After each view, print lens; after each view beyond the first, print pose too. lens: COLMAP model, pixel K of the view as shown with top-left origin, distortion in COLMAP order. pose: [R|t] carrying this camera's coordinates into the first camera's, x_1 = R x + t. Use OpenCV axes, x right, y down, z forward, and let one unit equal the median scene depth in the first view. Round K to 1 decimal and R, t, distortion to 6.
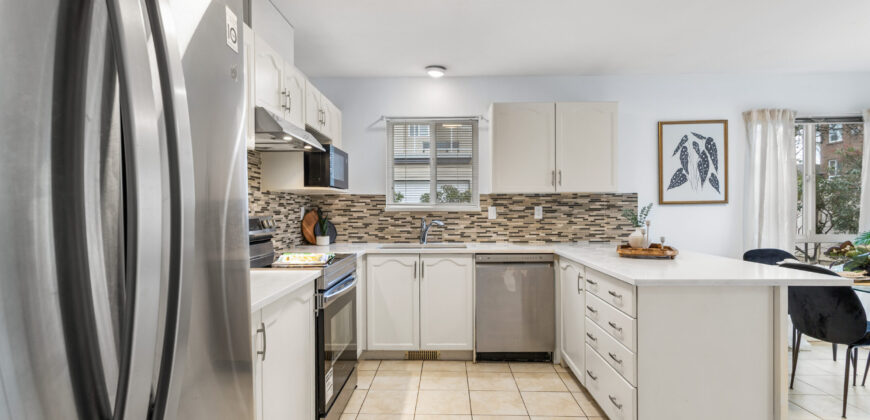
lens RADIAL K [[438.8, 0, 435.0], [0, 438.8, 210.0], [0, 0, 1]] dist [-0.001159, 0.019178]
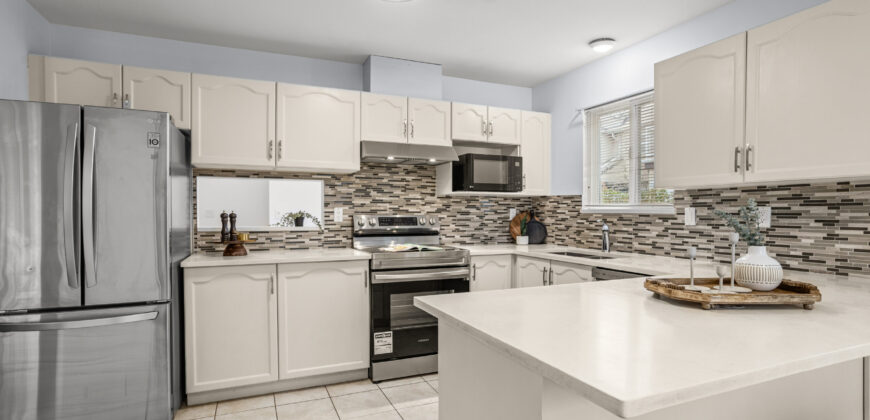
lens RADIAL K [[438.8, 0, 435.0], [0, 438.8, 210.0], [0, 0, 1]] dist [-0.001159, 0.019178]
pose [[0.425475, 0.000876, -0.904970, 0.585918], [-0.005593, 0.999983, -0.001661, -0.000258], [0.904953, 0.005769, 0.425472, 0.339585]]
